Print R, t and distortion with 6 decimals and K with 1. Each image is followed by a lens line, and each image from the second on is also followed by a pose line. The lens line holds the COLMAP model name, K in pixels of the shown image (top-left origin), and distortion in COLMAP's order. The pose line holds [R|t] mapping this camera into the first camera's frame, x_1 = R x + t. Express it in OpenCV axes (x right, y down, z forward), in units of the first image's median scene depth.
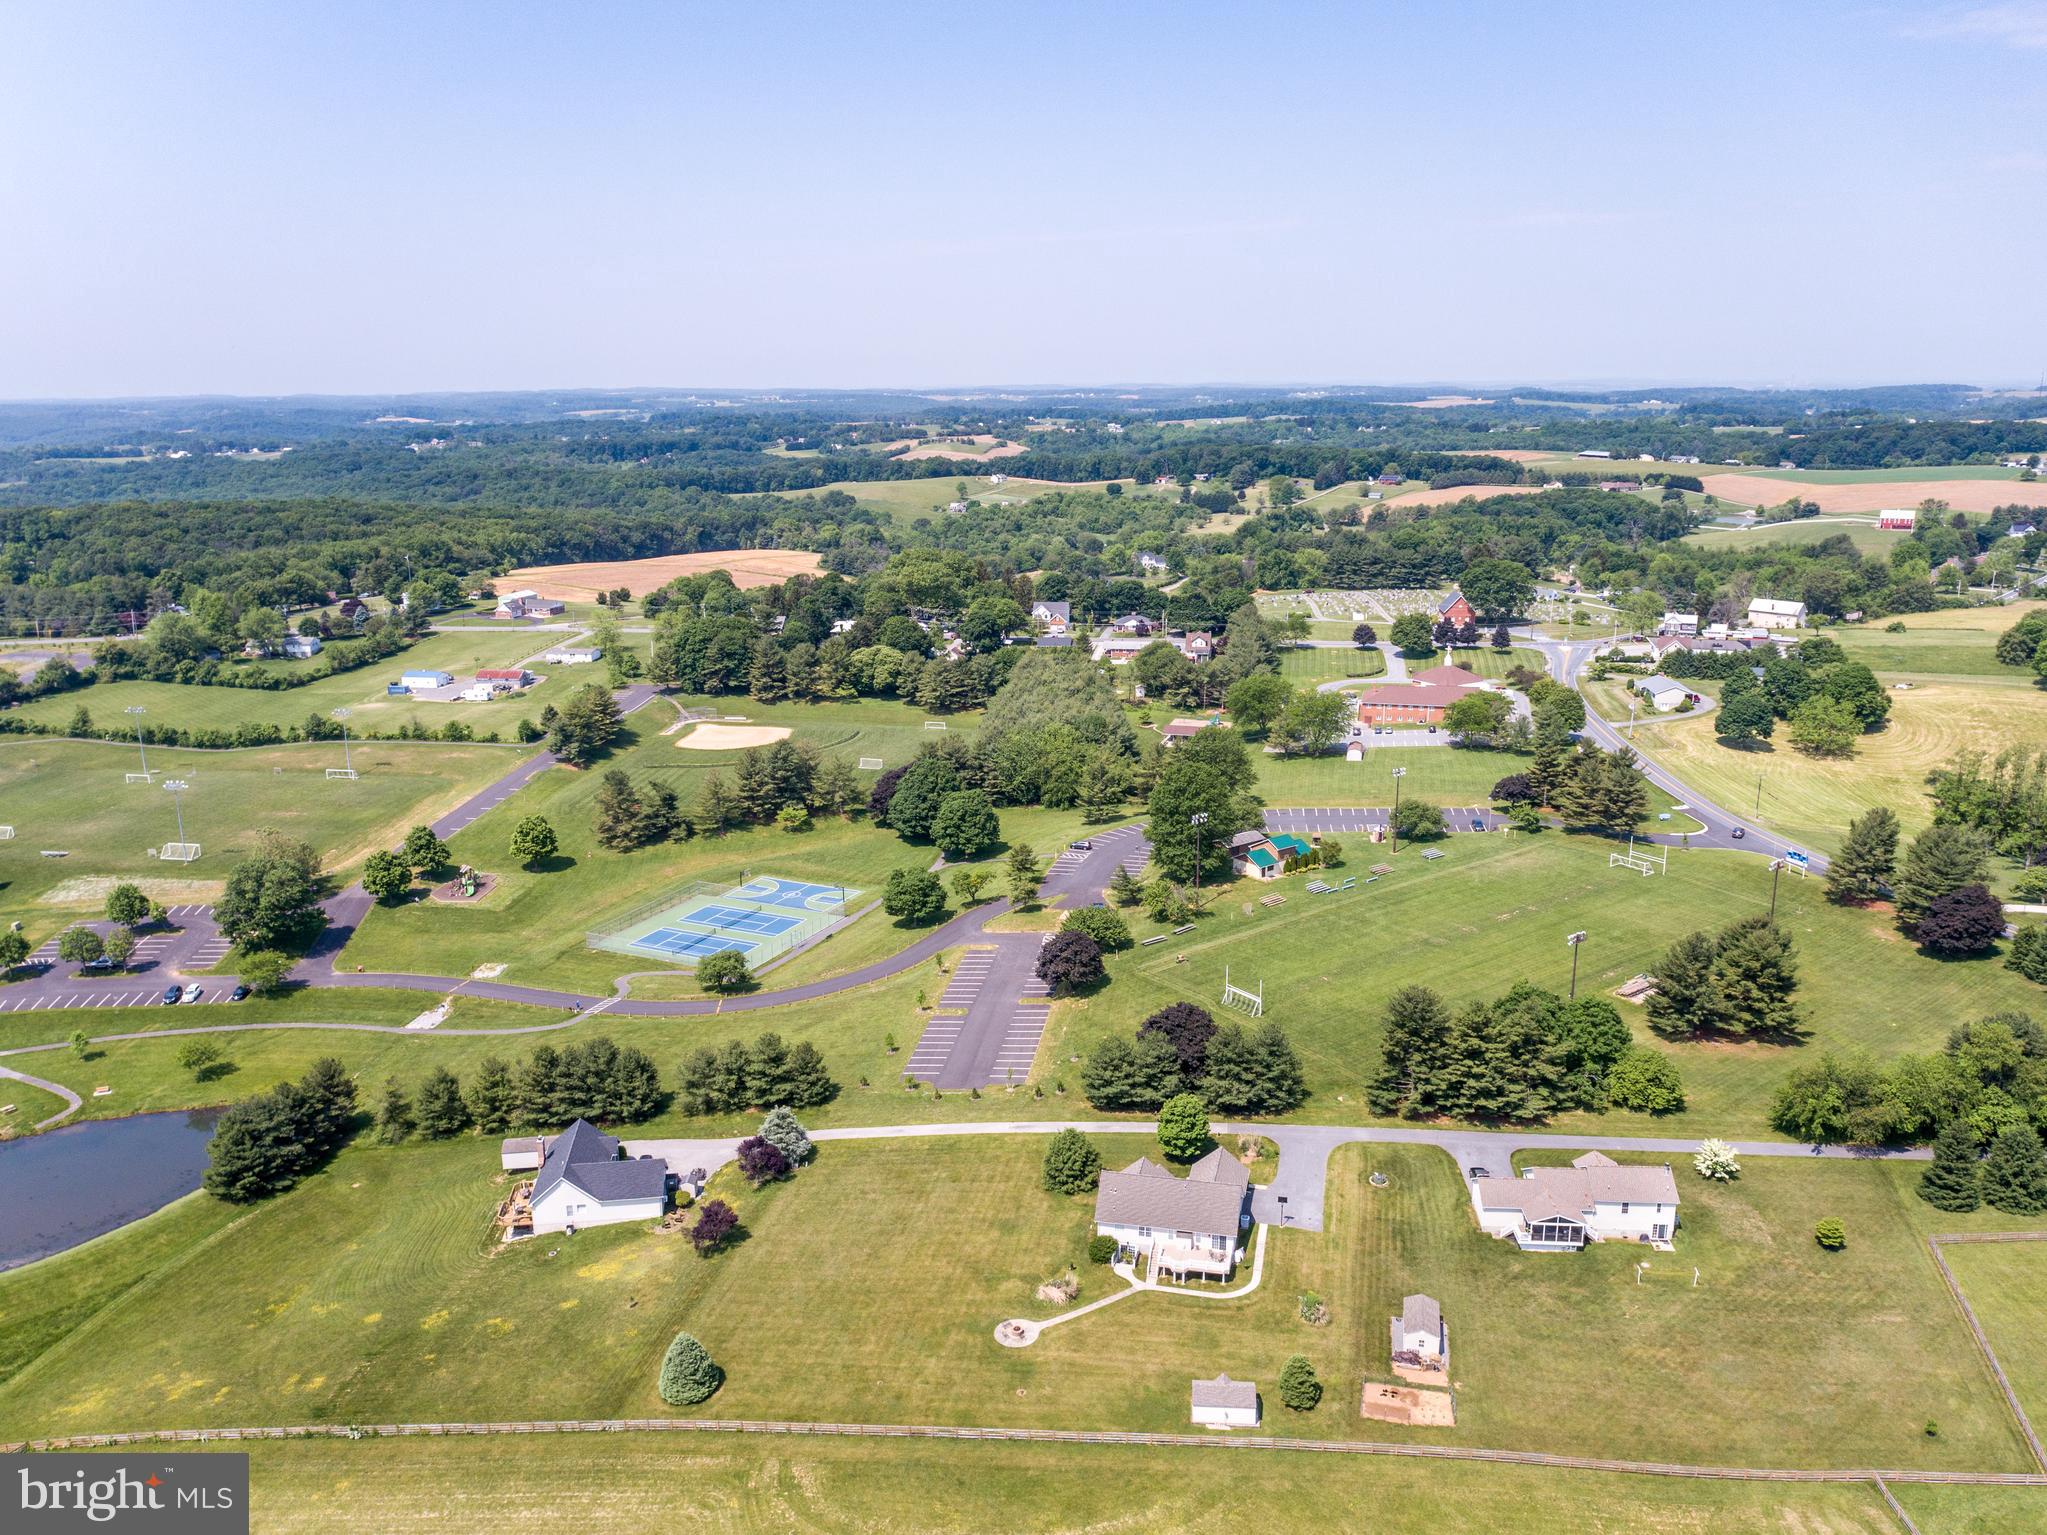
lens RADIAL K [[1556.9, 0, 1024.2], [0, 1556.9, 776.0], [0, 0, 1]] dist [-0.019298, 0.011961]
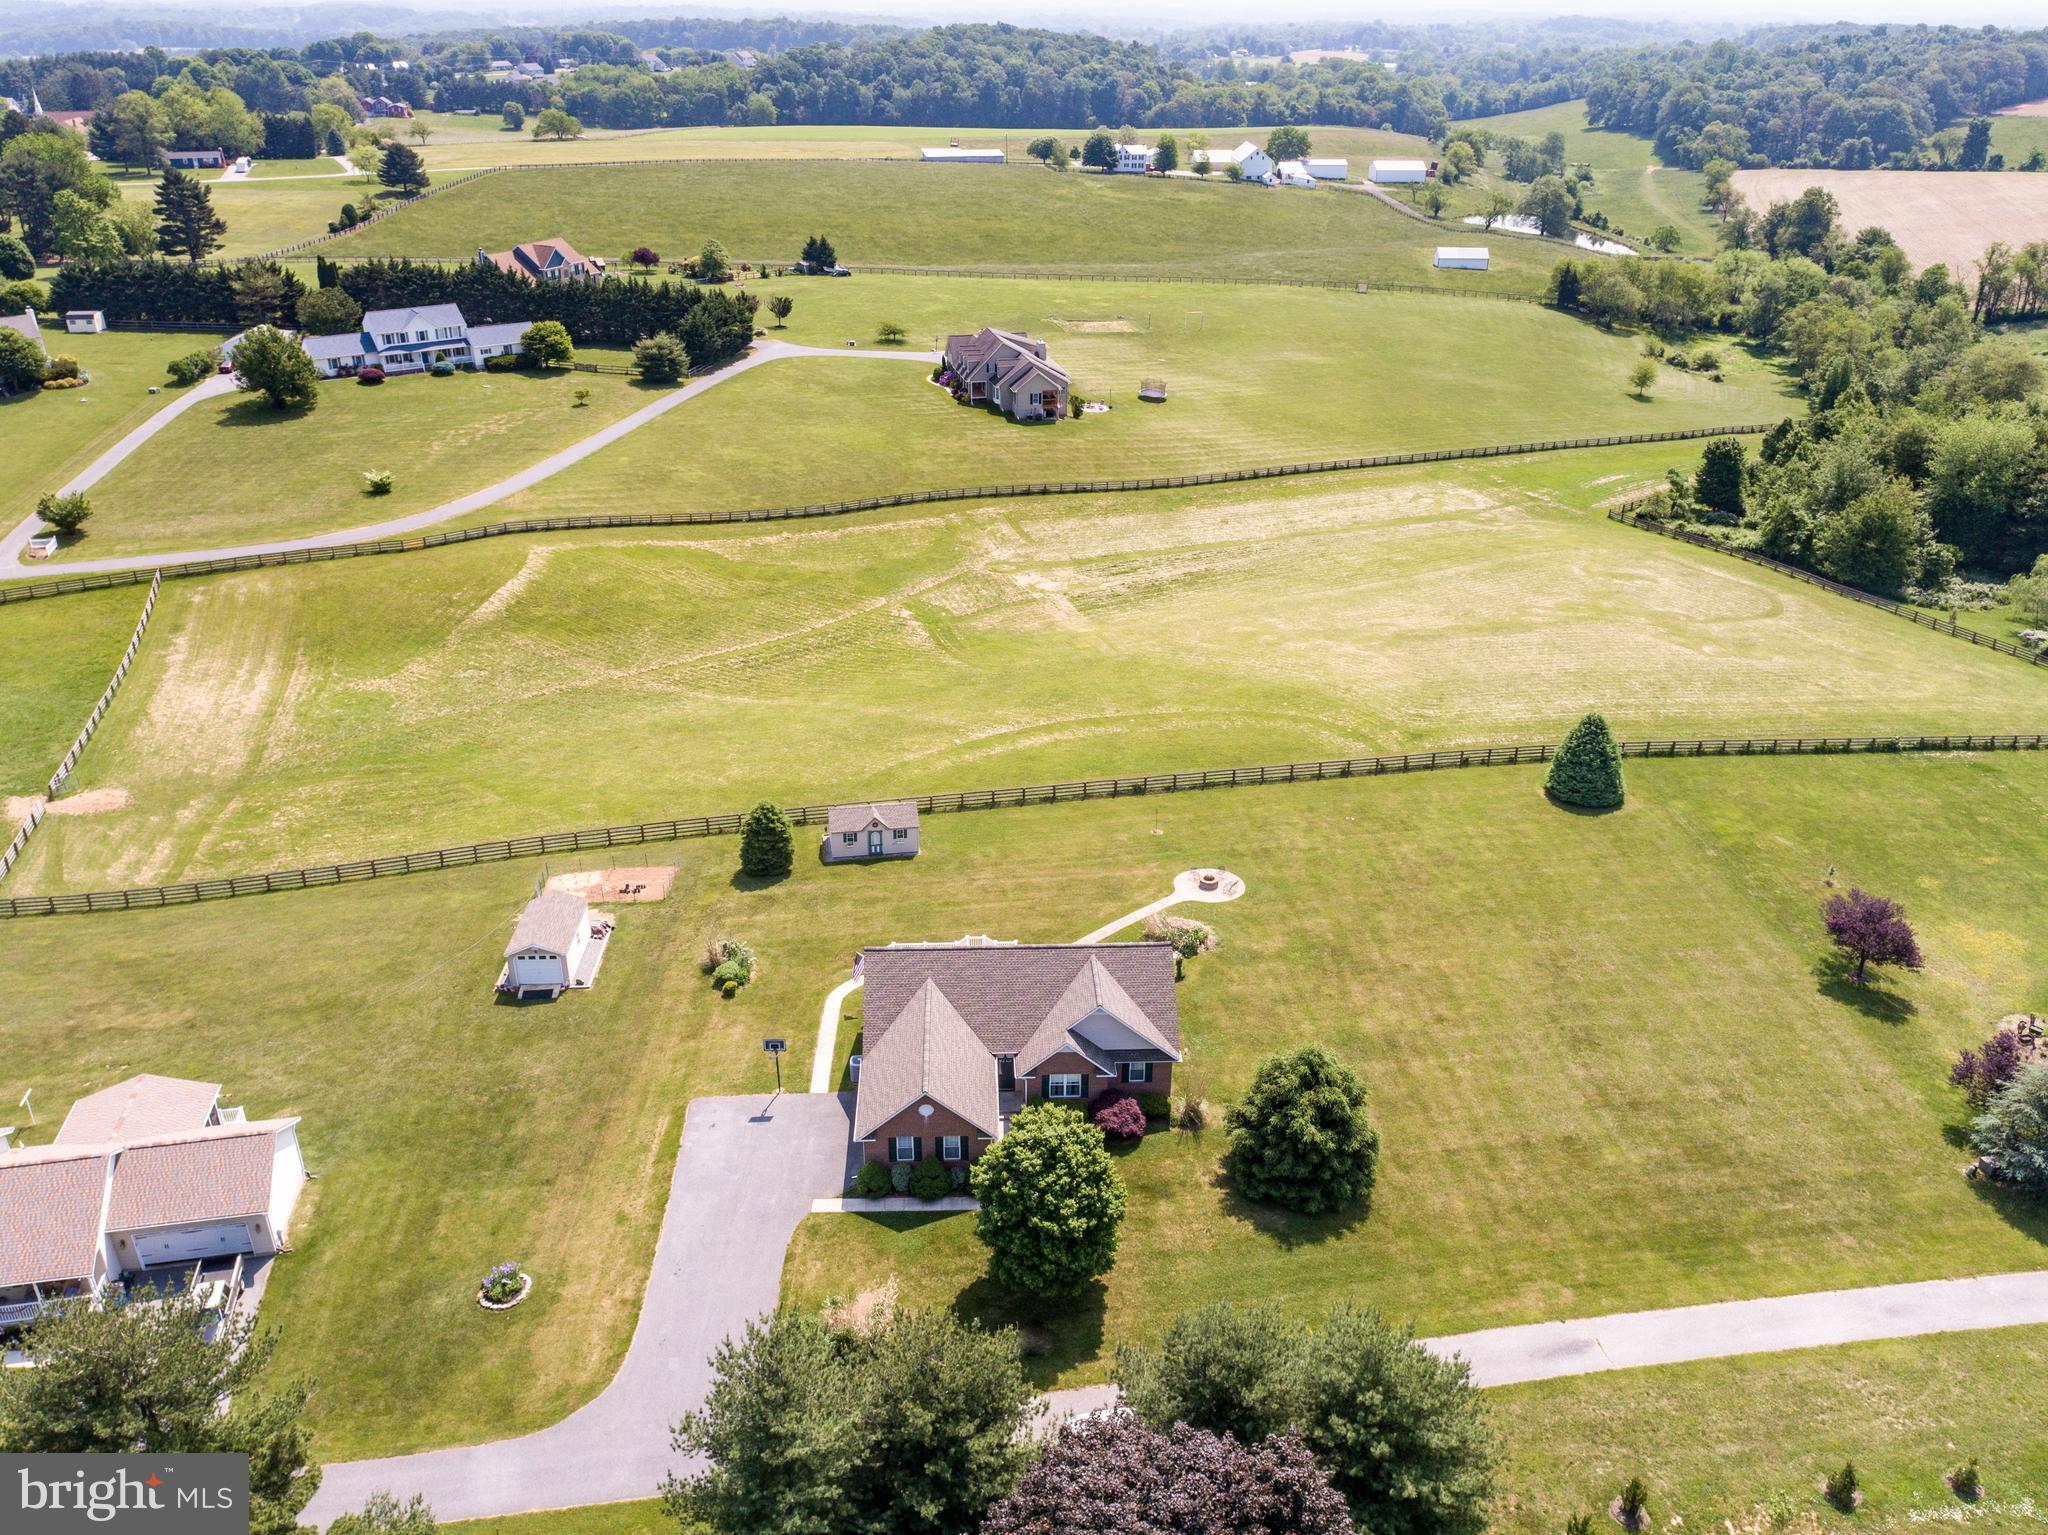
lens RADIAL K [[1580.5, 0, 1023.3], [0, 1580.5, 772.0], [0, 0, 1]] dist [-0.020441, 0.012825]
pose [[-0.964525, 0.127400, -0.231215, 0.135951], [-0.056515, 0.755892, 0.652253, -0.058337], [0.257871, 0.642181, -0.721877, 0.914934]]
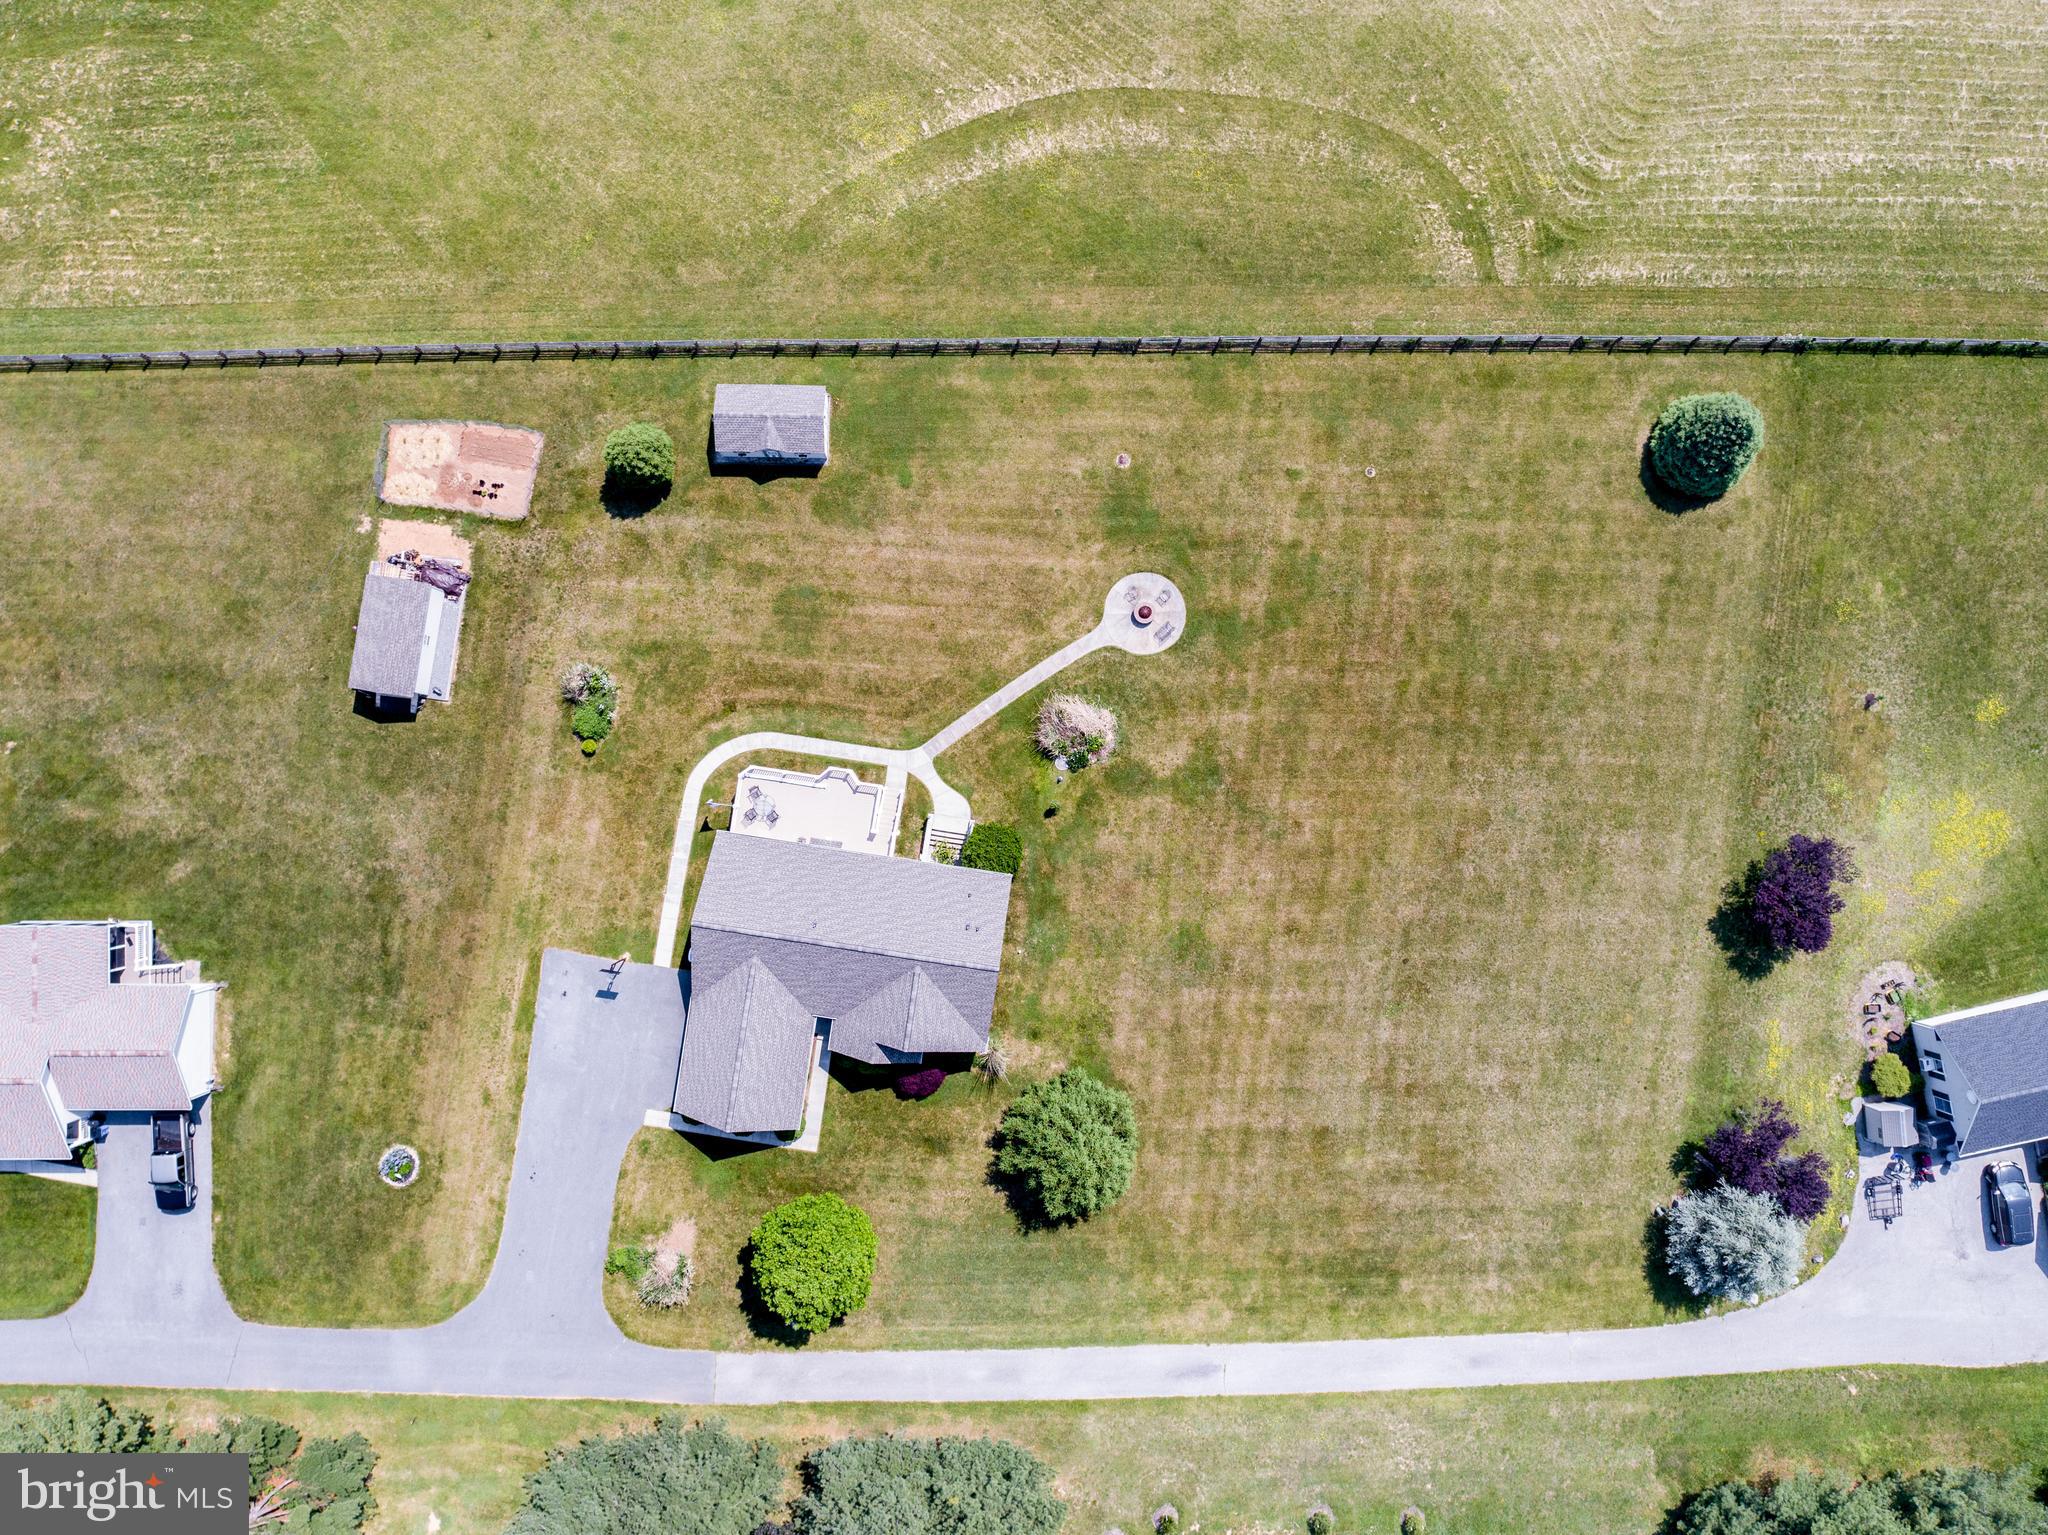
lens RADIAL K [[1557.6, 0, 1024.7], [0, 1557.6, 776.1], [0, 0, 1]] dist [-0.019298, 0.011961]
pose [[-0.996871, 0.079012, -0.002198, 0.027433], [-0.022045, -0.251205, 0.967683, -0.117789], [0.075906, 0.964704, 0.252161, 0.591445]]
